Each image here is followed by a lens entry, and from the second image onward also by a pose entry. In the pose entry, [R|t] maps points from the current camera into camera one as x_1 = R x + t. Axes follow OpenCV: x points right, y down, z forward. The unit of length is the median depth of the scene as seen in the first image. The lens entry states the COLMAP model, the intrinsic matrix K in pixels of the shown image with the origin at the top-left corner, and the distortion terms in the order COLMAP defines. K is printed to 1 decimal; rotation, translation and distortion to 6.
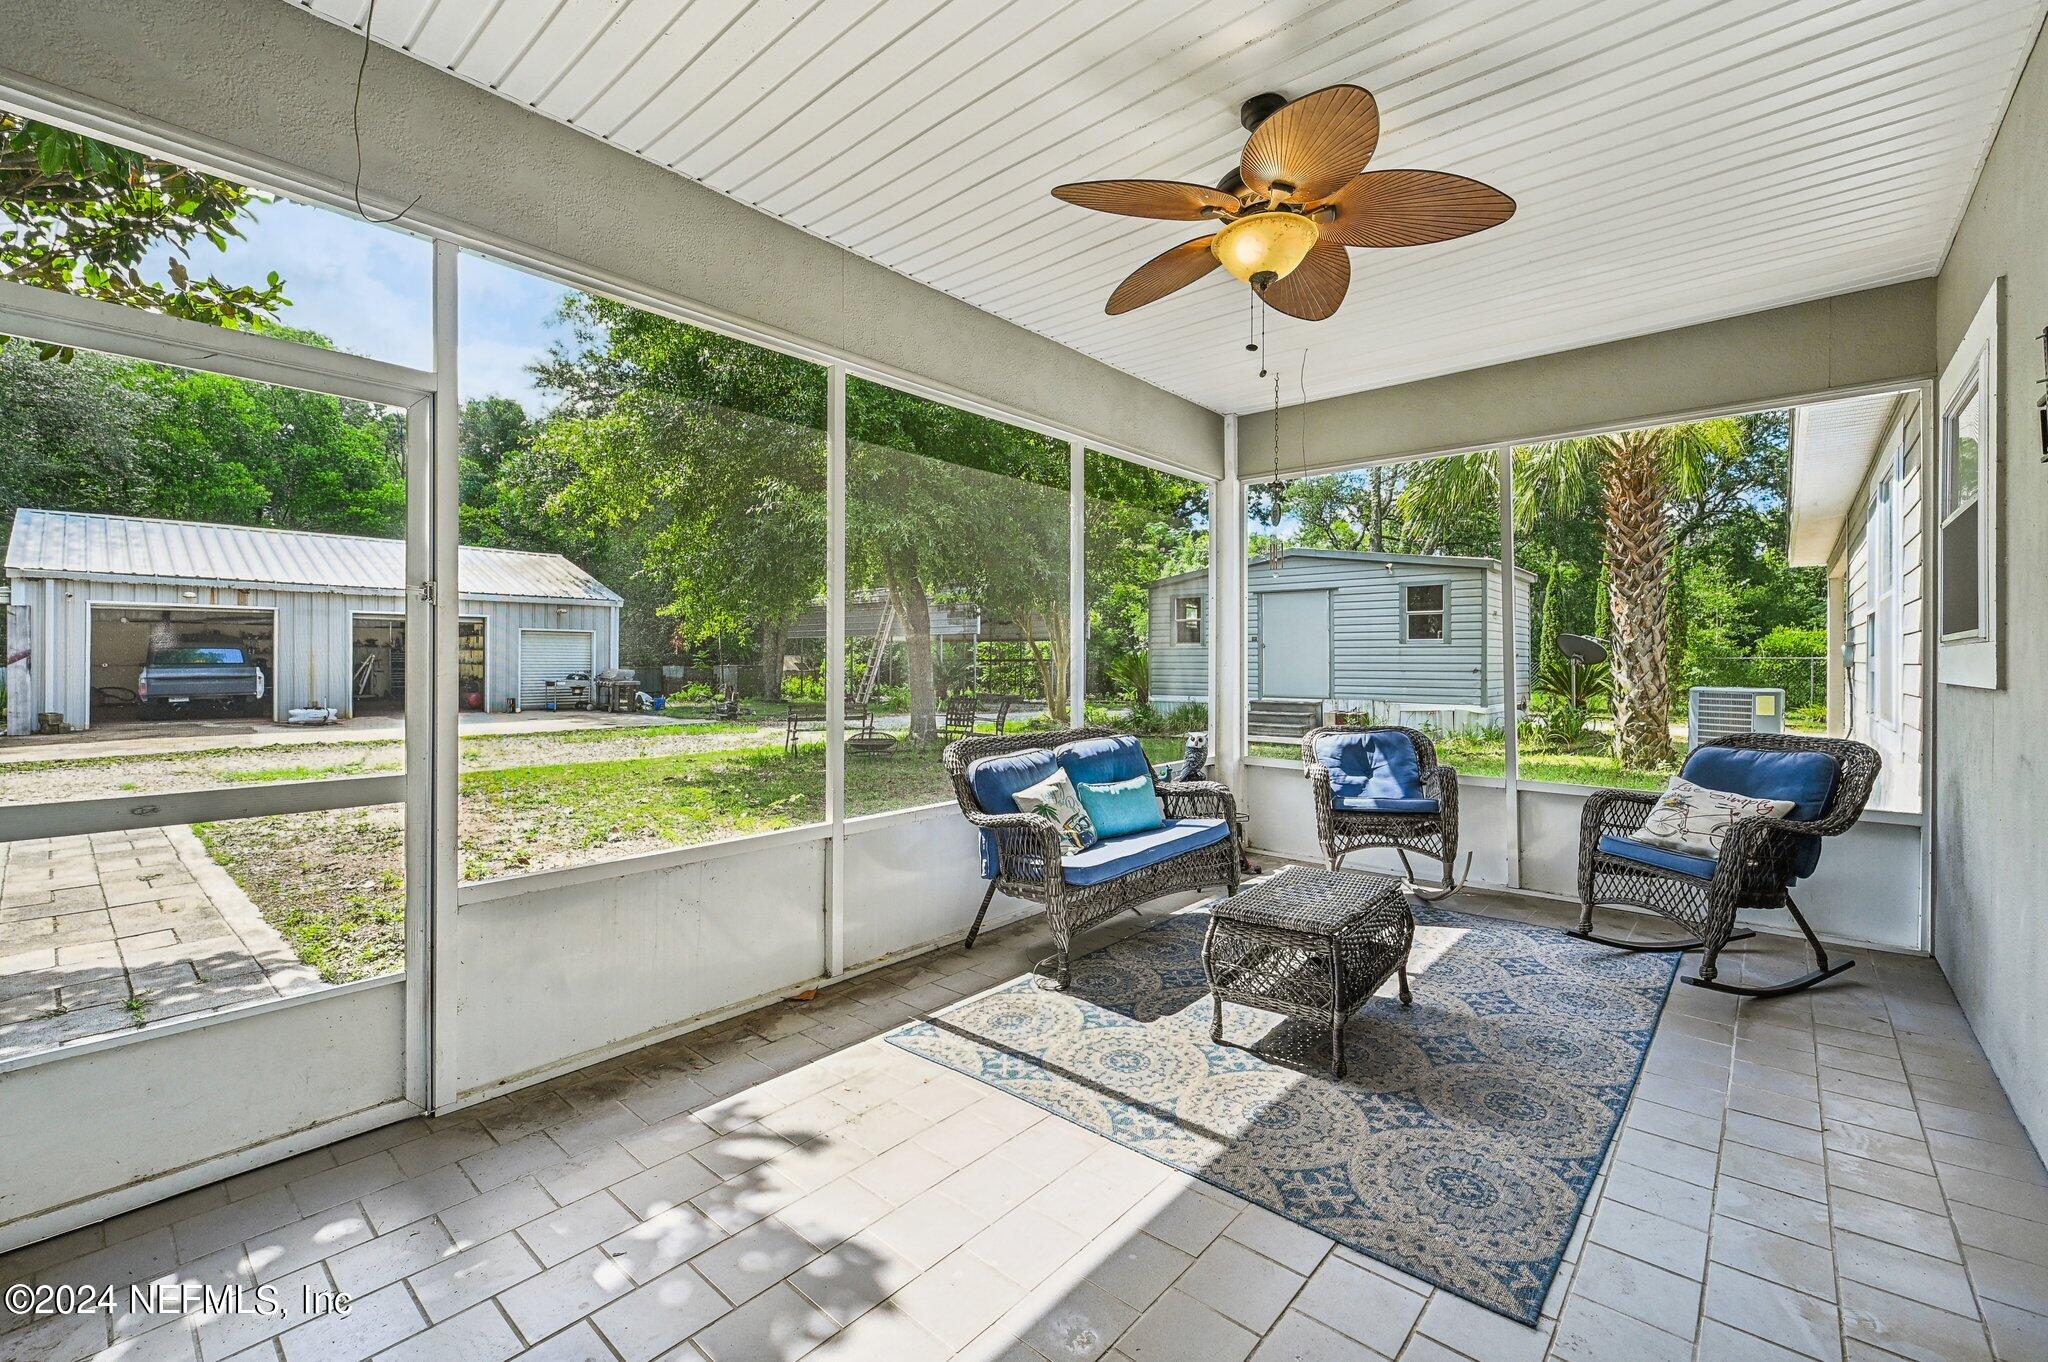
lens RADIAL K [[845.1, 0, 1025.4], [0, 845.1, 663.0], [0, 0, 1]] dist [-0.001658, 0.001334]
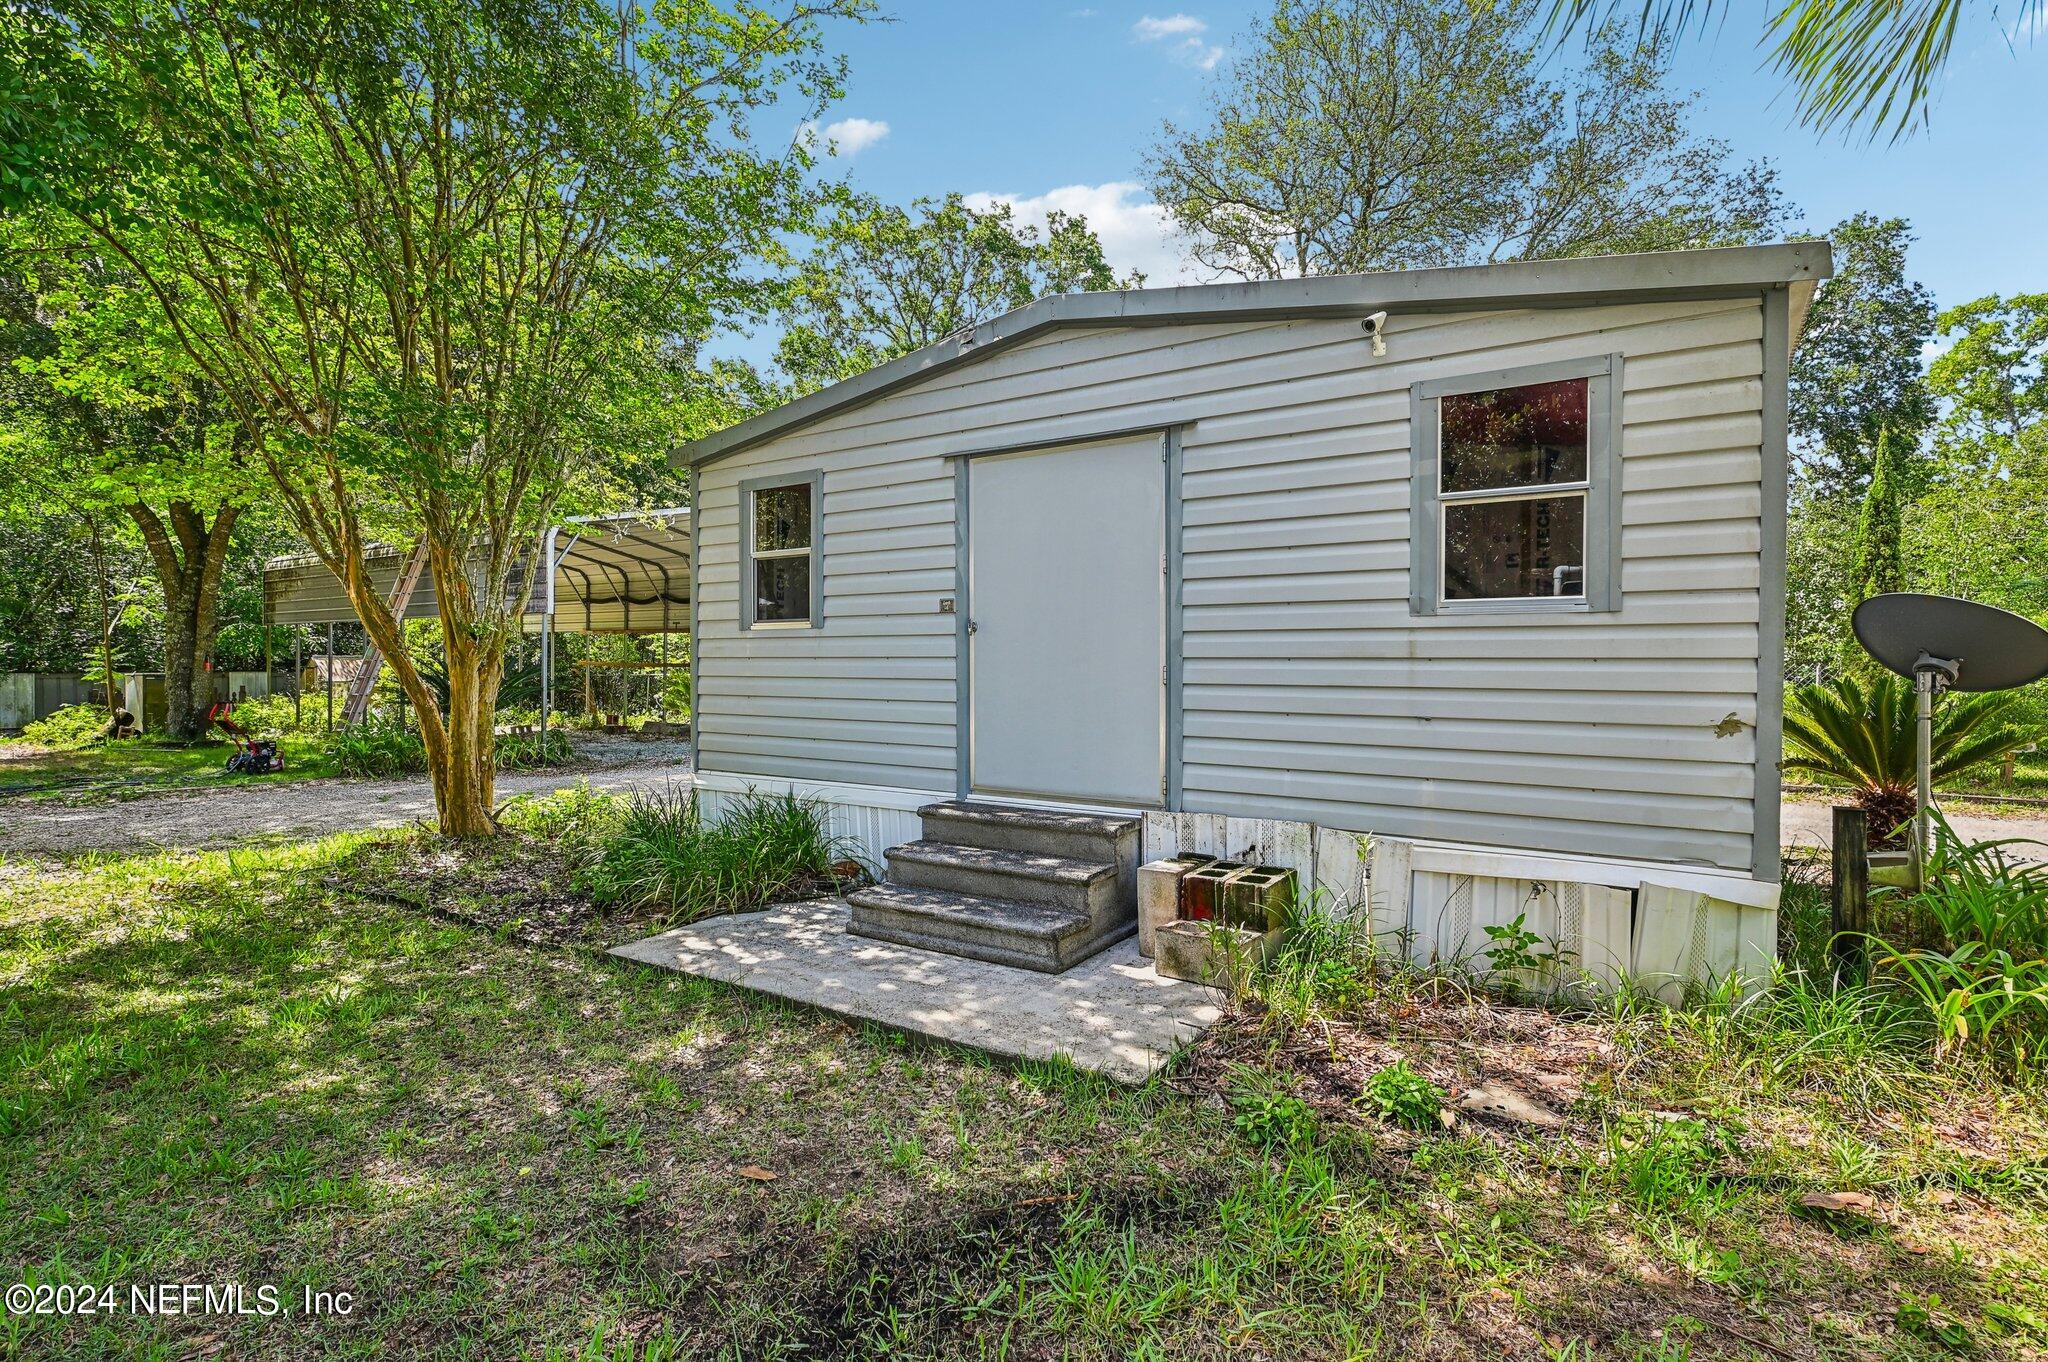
lens RADIAL K [[989.7, 0, 1033.5], [0, 989.7, 681.5], [0, 0, 1]] dist [0.002428, 0.000137]
pose [[0.991407, 0.001254, 0.130810, 0.244878], [-0.003086, 0.999900, 0.013797, -0.005281], [-0.130780, -0.014082, 0.991311, 0.608270]]
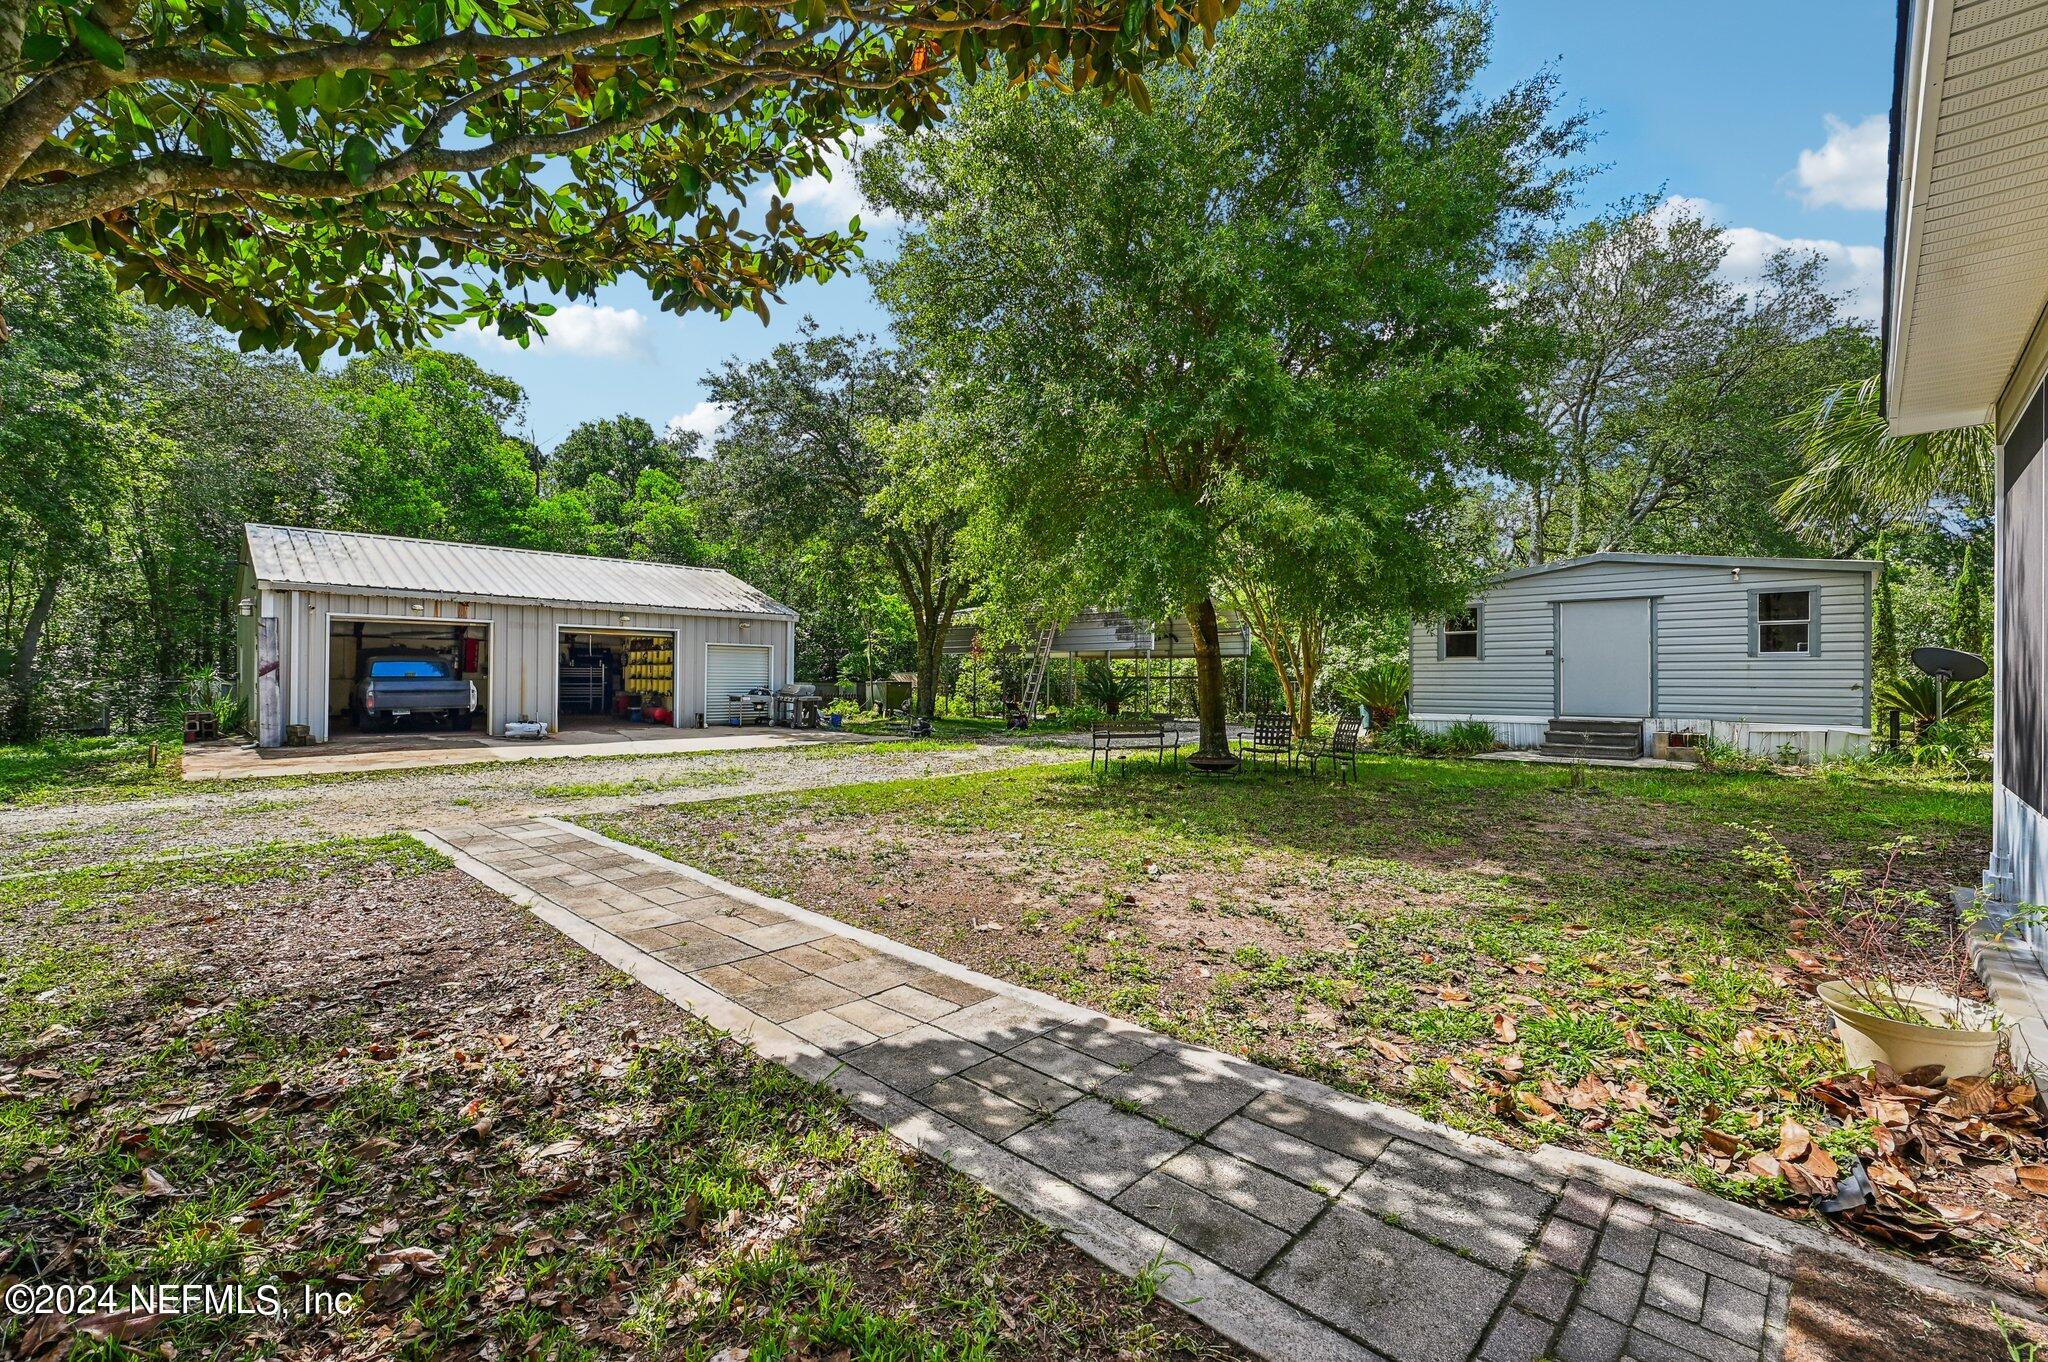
lens RADIAL K [[845.1, 0, 1032.8], [0, 845.1, 681.7], [0, 0, 1]] dist [-0.001658, 0.001334]
pose [[0.998455, 0.003536, -0.055457, -0.230382], [-0.003624, 0.999992, -0.001497, 0.006308], [0.055452, 0.001695, 0.998460, 0.051347]]
